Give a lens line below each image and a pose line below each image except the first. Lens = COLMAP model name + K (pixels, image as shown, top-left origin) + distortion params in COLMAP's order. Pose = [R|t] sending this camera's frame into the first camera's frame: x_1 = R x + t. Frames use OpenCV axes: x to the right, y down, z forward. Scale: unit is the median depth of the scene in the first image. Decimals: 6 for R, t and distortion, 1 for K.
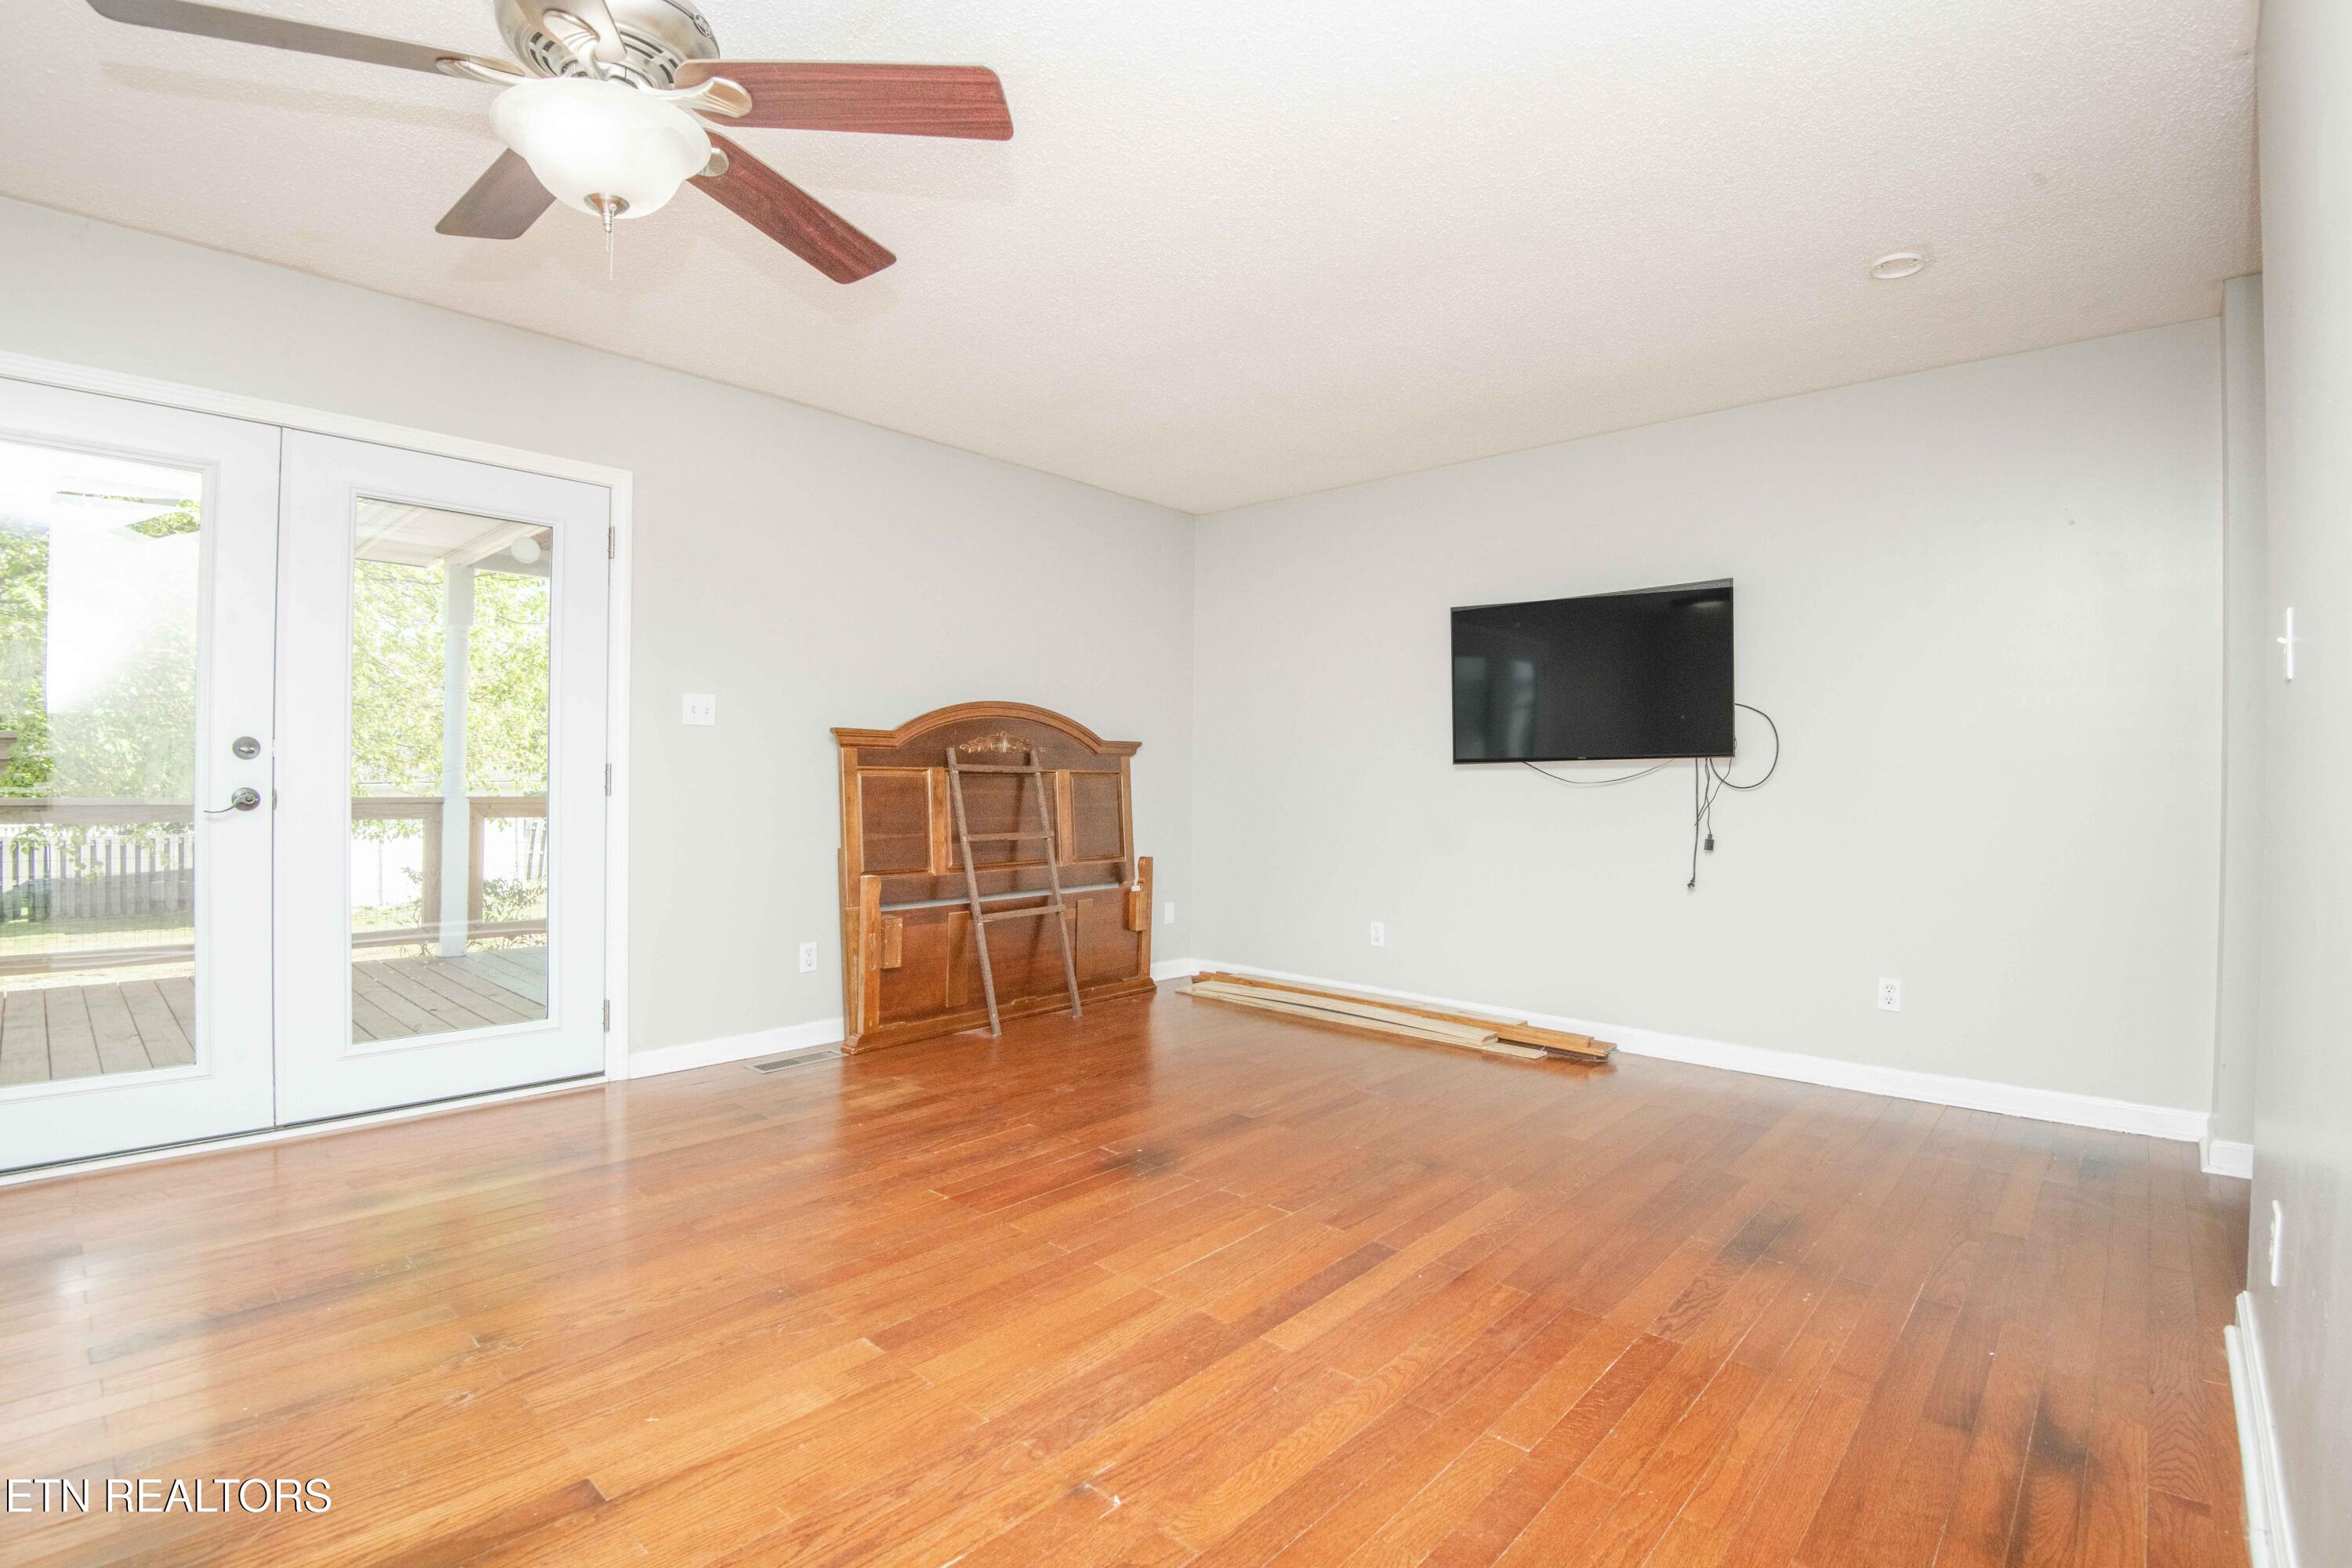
lens RADIAL K [[1089.1, 0, 1189.4], [0, 1089.1, 780.0], [0, 0, 1]] dist [-0.016563, -0.014294]
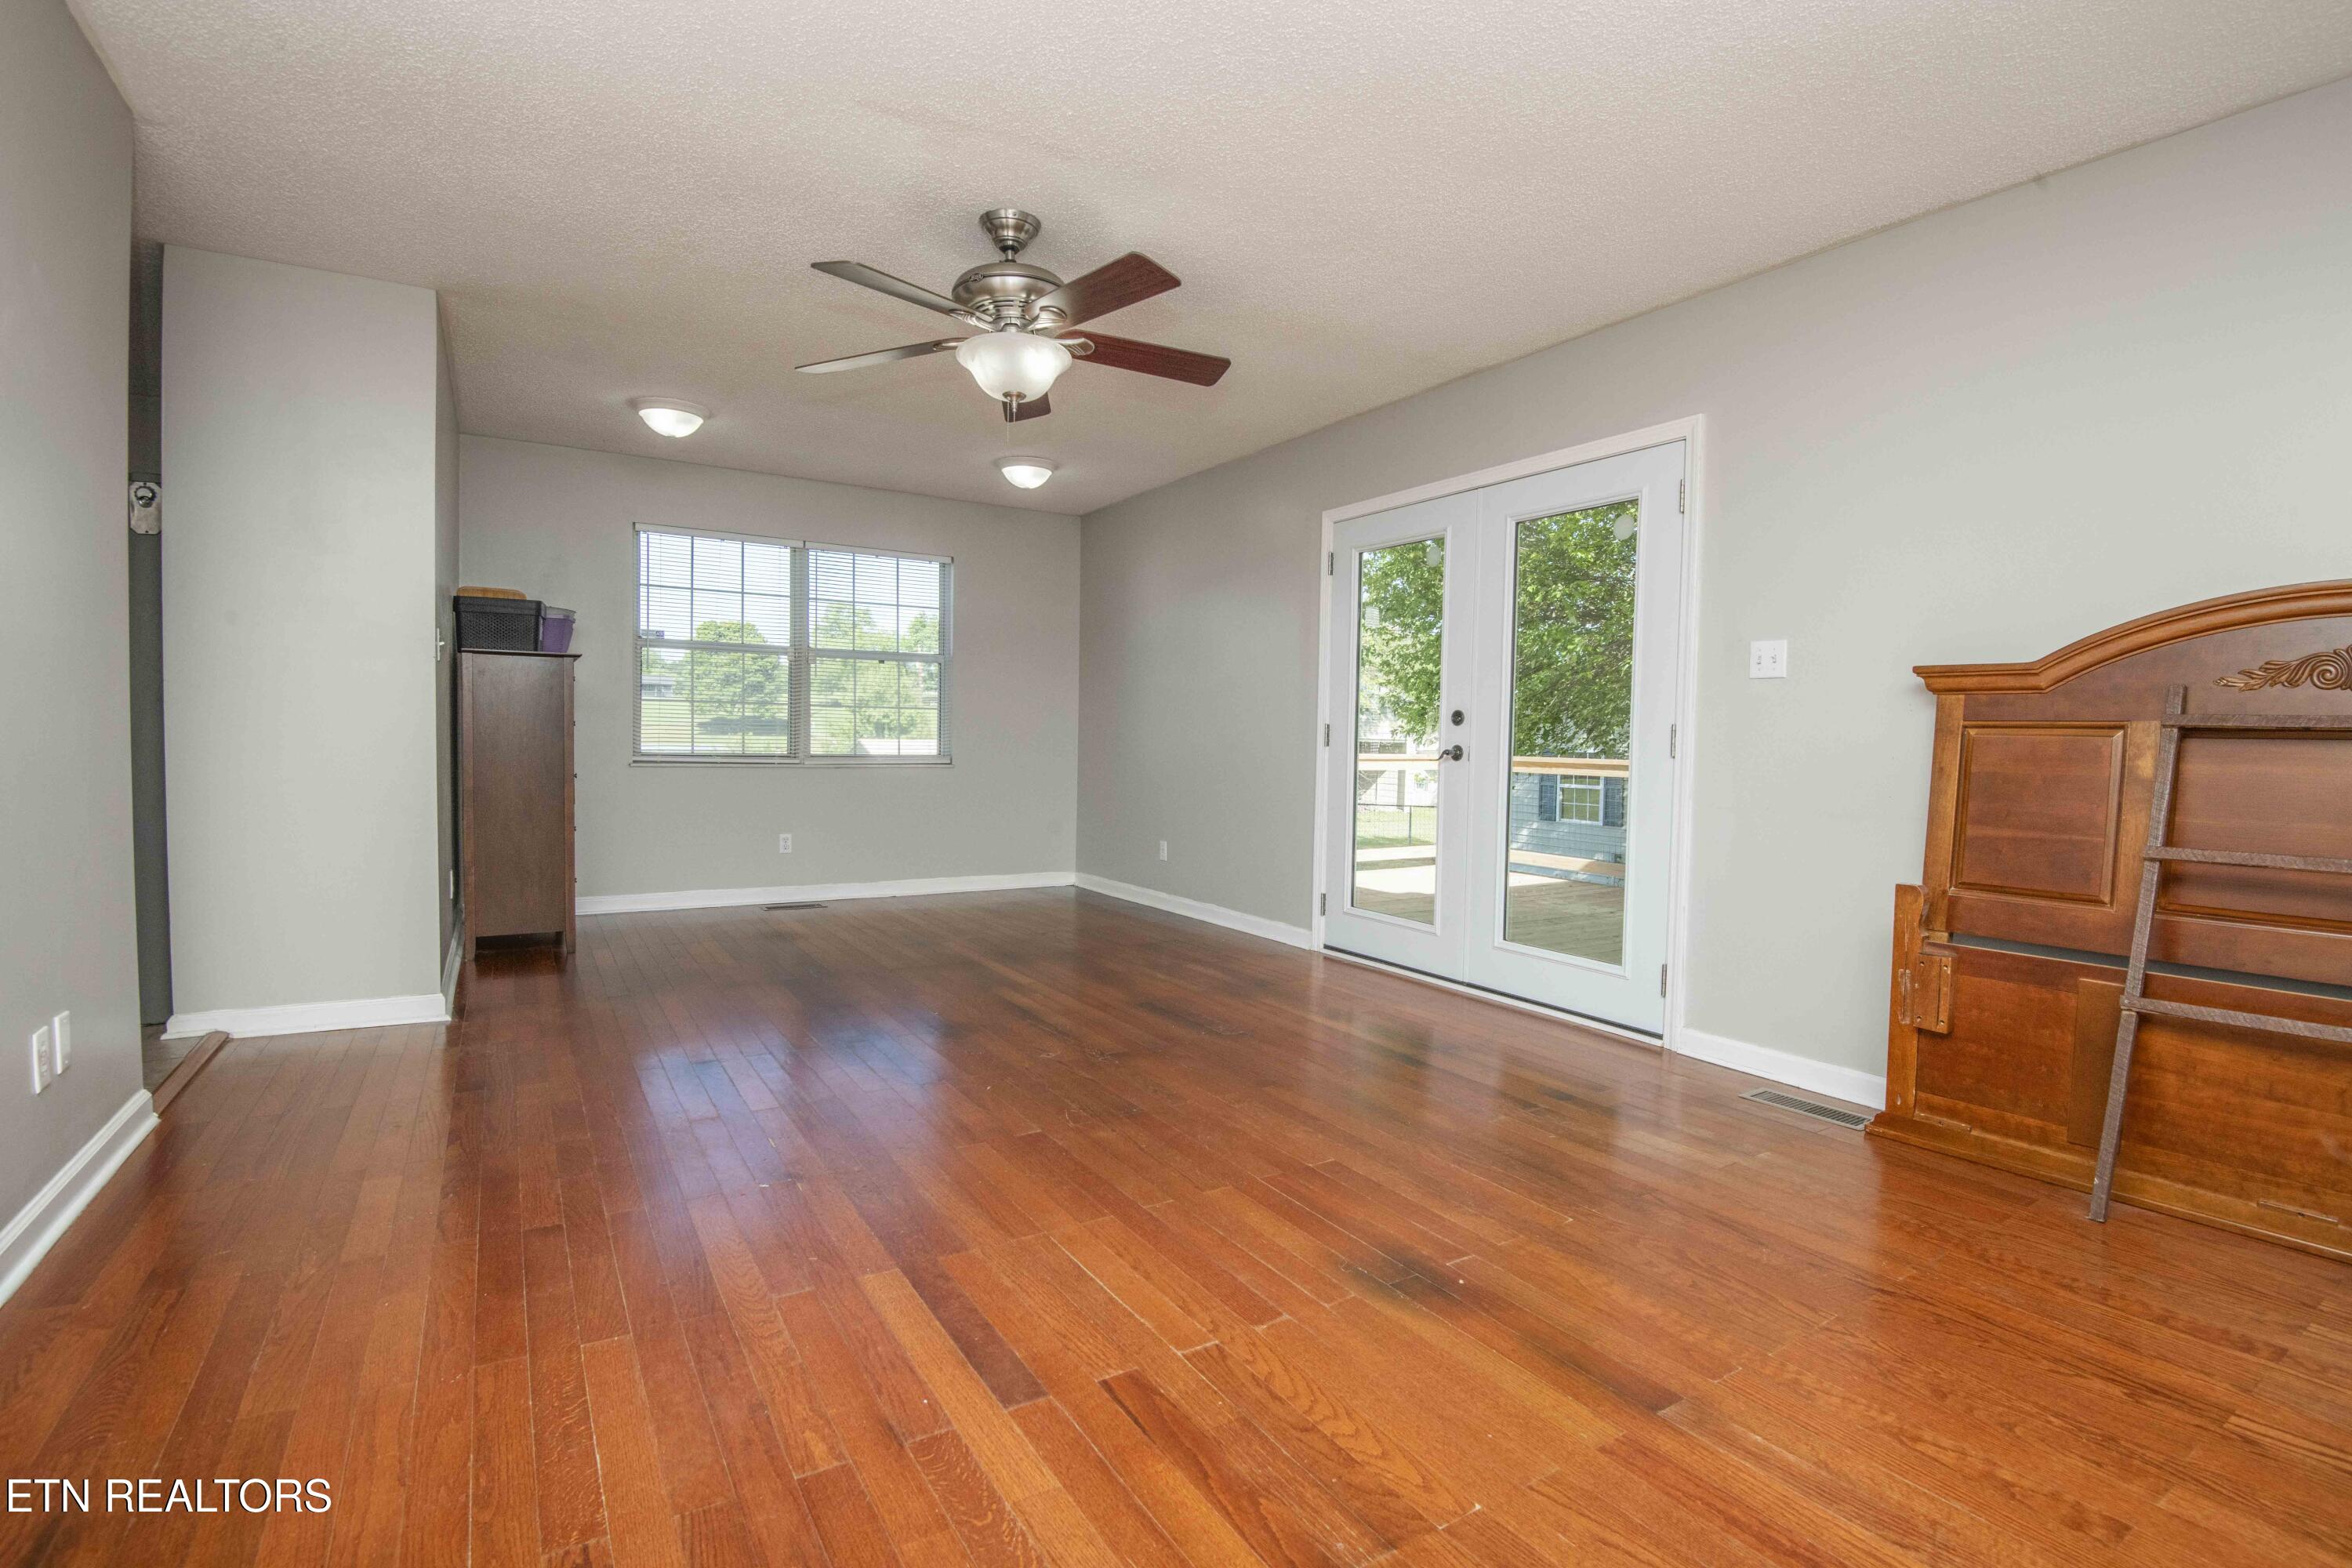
lens RADIAL K [[1089.1, 0, 1189.4], [0, 1089.1, 780.0], [0, 0, 1]] dist [-0.016563, -0.014294]
pose [[-0.271100, 0.023371, -0.962267, 0.632949], [-0.020218, 0.999346, 0.029967, 0.017454], [0.962339, 0.027580, -0.270451, 1.014513]]
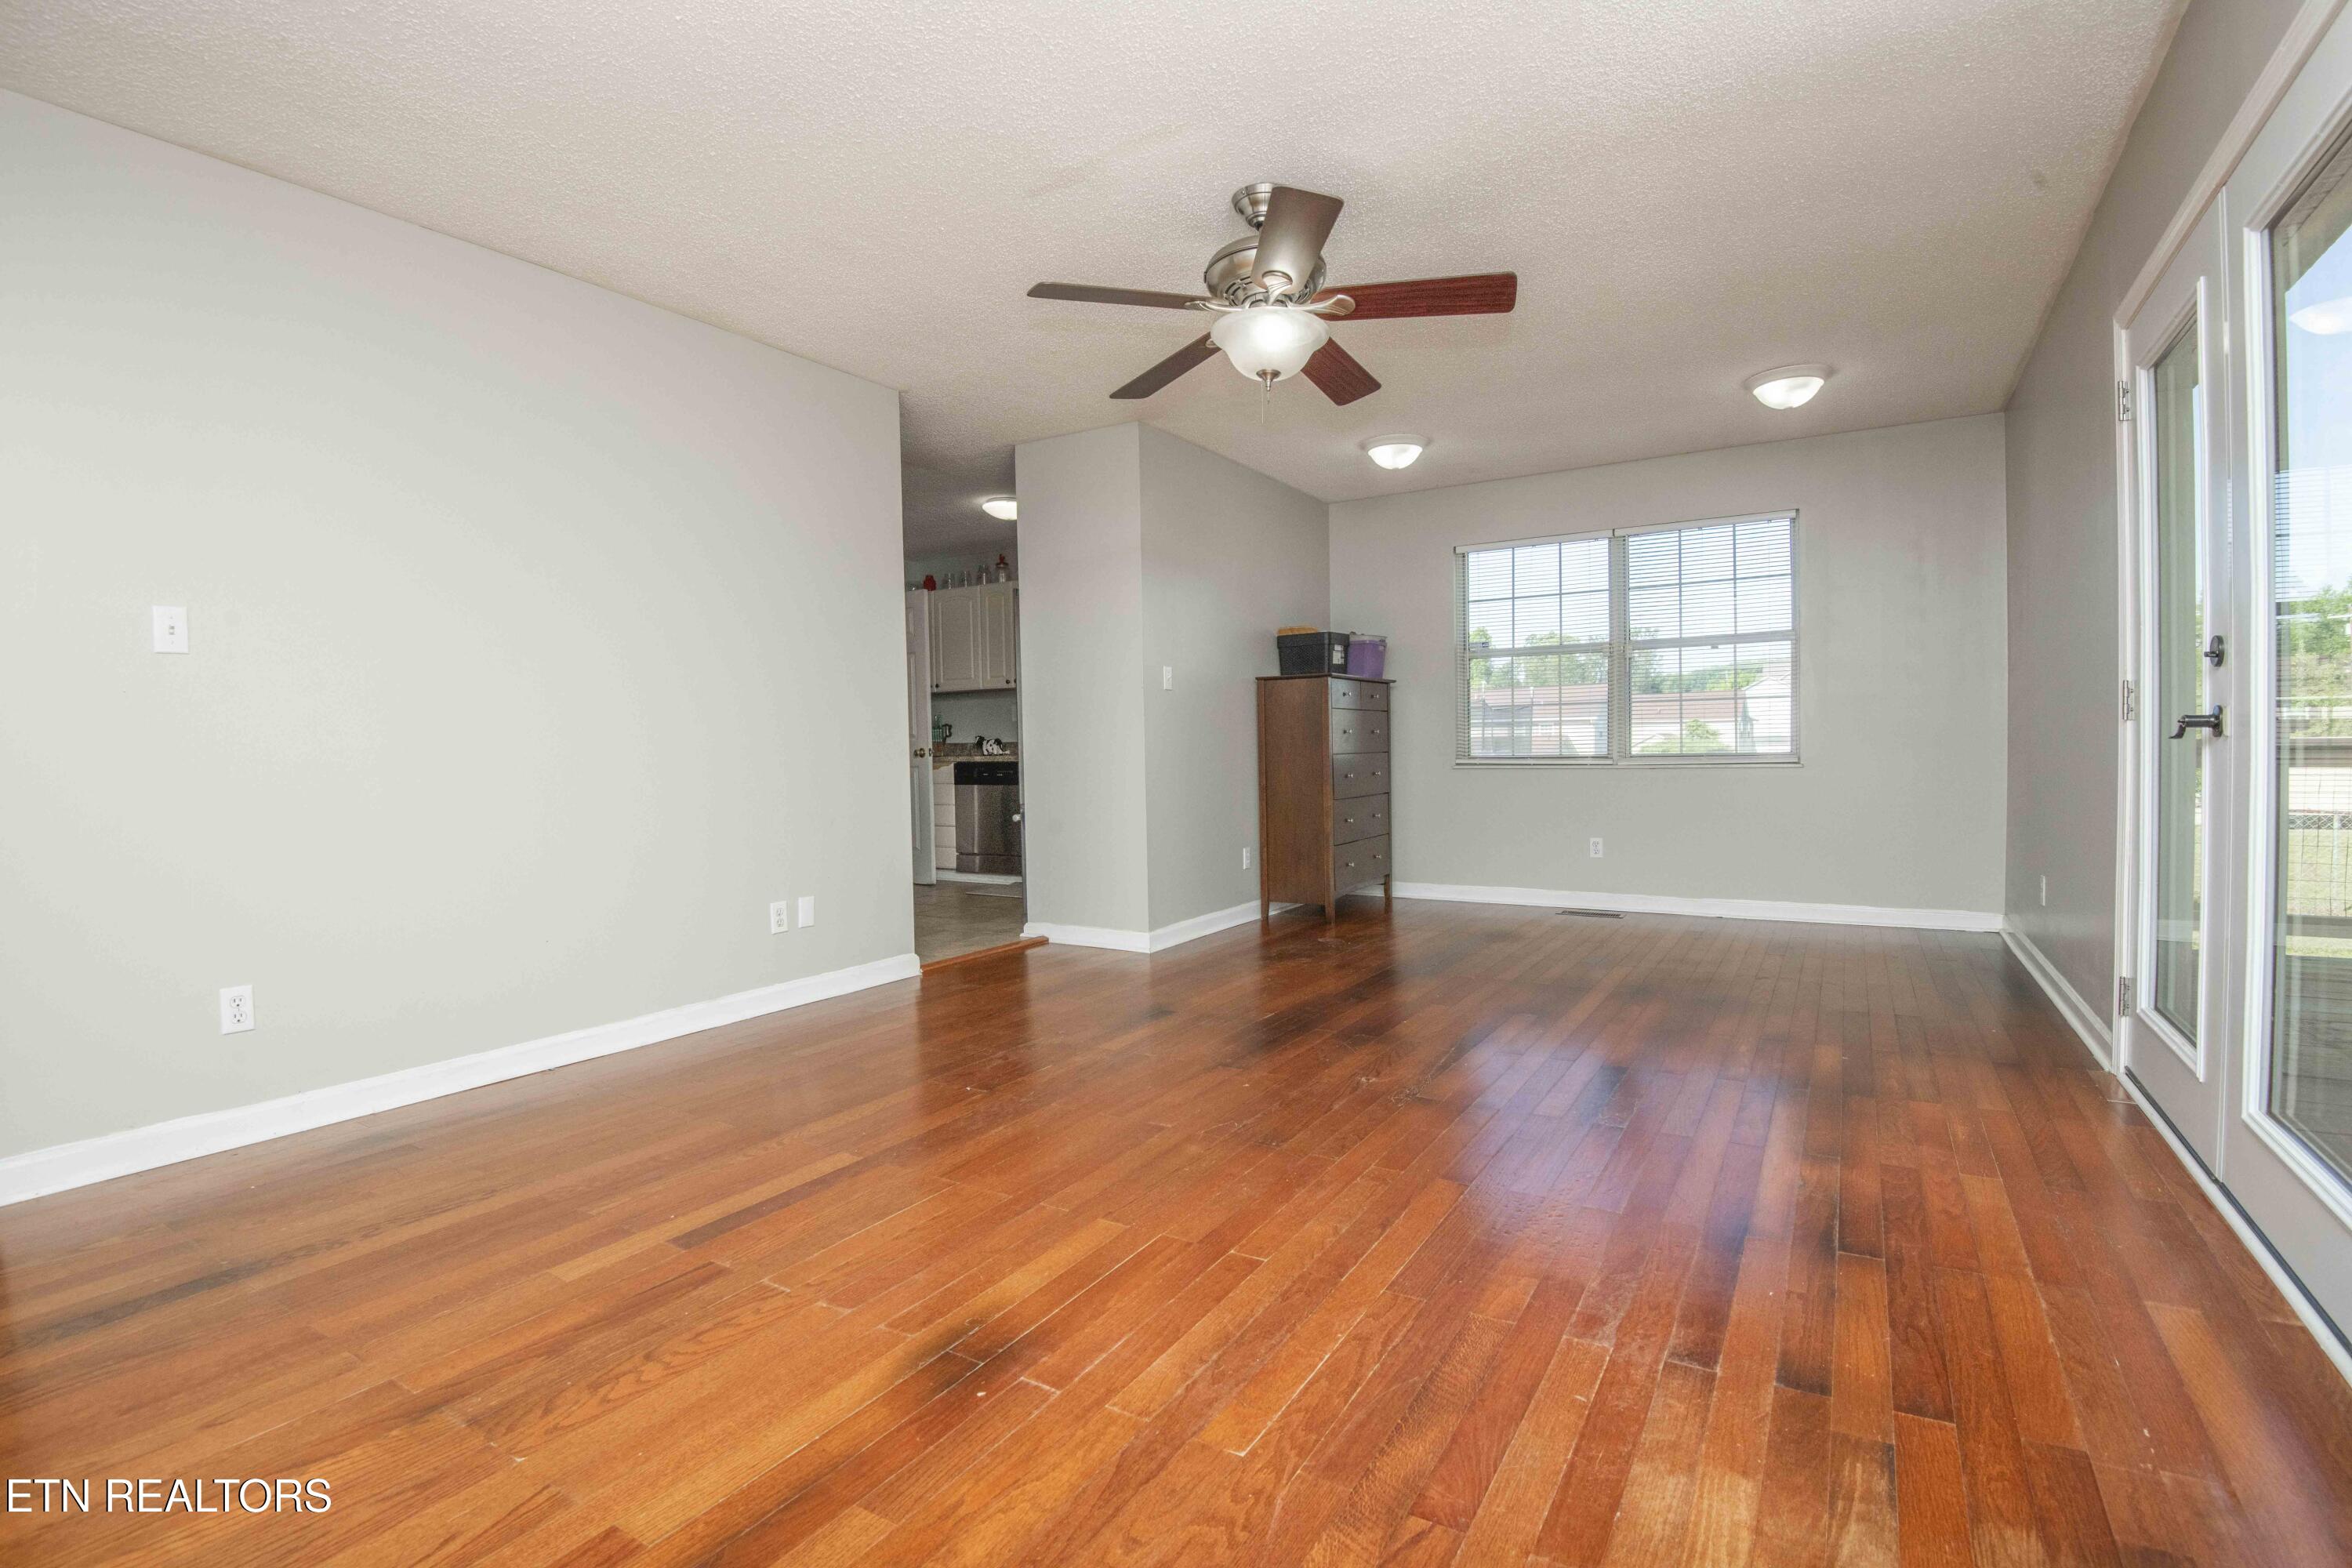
lens RADIAL K [[1089.0, 0, 1188.0], [0, 1089.0, 776.3], [0, 0, 1]] dist [-0.021908, -0.015898]
pose [[-0.982355, 0.012940, -0.186577, -0.050728], [0.008785, 0.999695, 0.023082, 0.032381], [0.186819, 0.021036, -0.982169, 1.528287]]
